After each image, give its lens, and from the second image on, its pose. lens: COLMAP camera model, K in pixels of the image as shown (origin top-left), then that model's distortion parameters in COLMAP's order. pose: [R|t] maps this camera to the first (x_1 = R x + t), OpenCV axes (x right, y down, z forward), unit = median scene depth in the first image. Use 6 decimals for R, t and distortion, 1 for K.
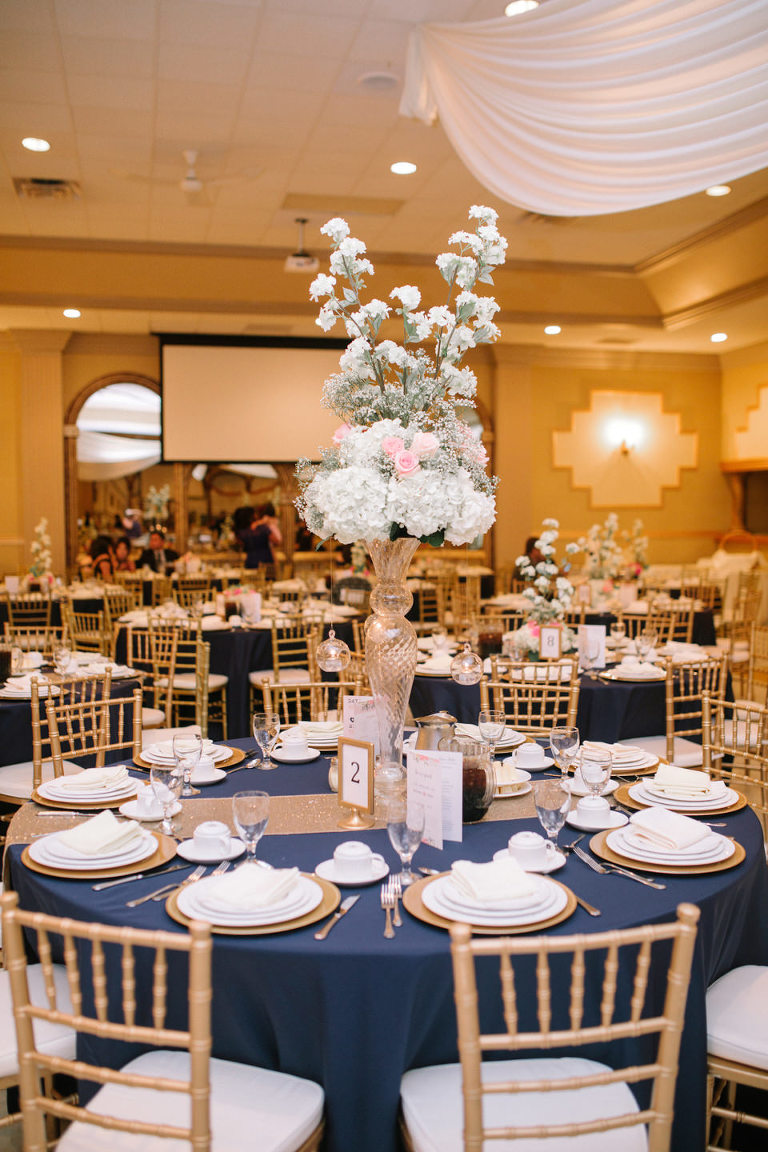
lens RADIAL K [[1110.6, 0, 384.8], [0, 1110.6, 577.0], [0, 0, 1]] dist [-0.060176, 0.000000]
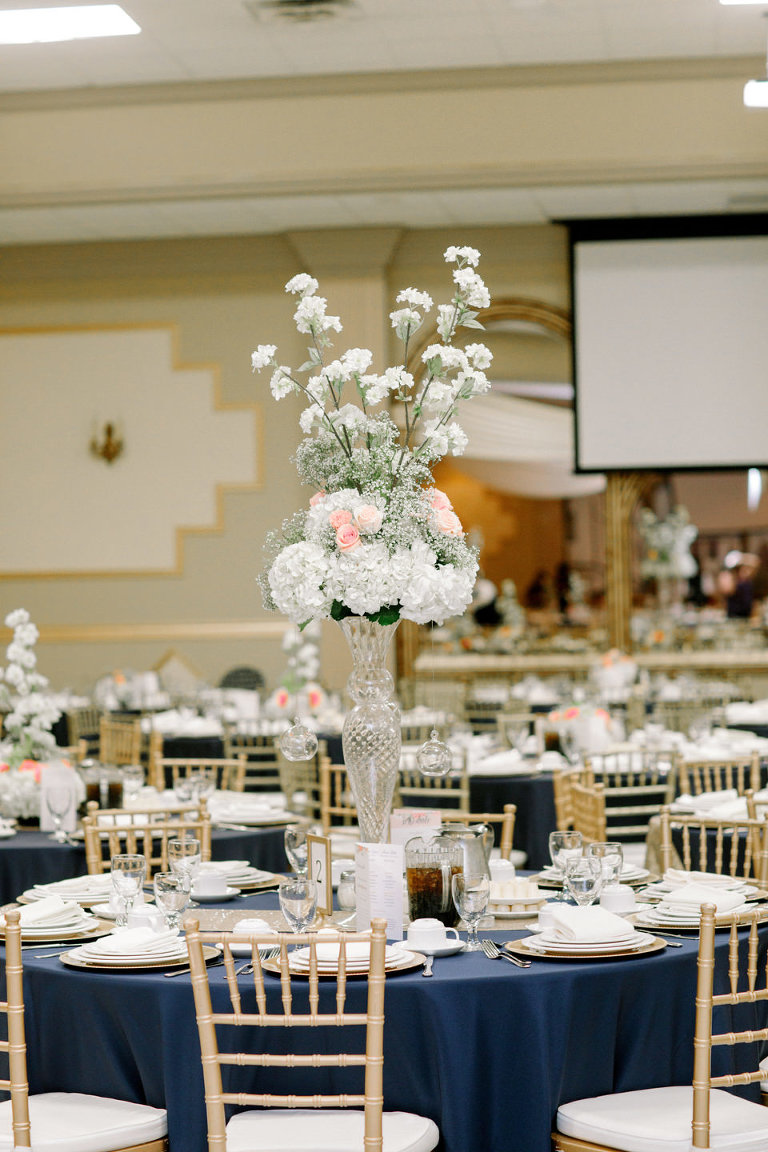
lens RADIAL K [[2824.0, 0, 384.0], [0, 2824.0, 575.6], [0, 0, 1]] dist [-0.170192, 0.000000]
pose [[0.935654, -0.019181, -0.352397, 0.850035], [0.001164, 0.998684, -0.051269, 0.050443], [0.352917, 0.047560, 0.934445, -1.176388]]
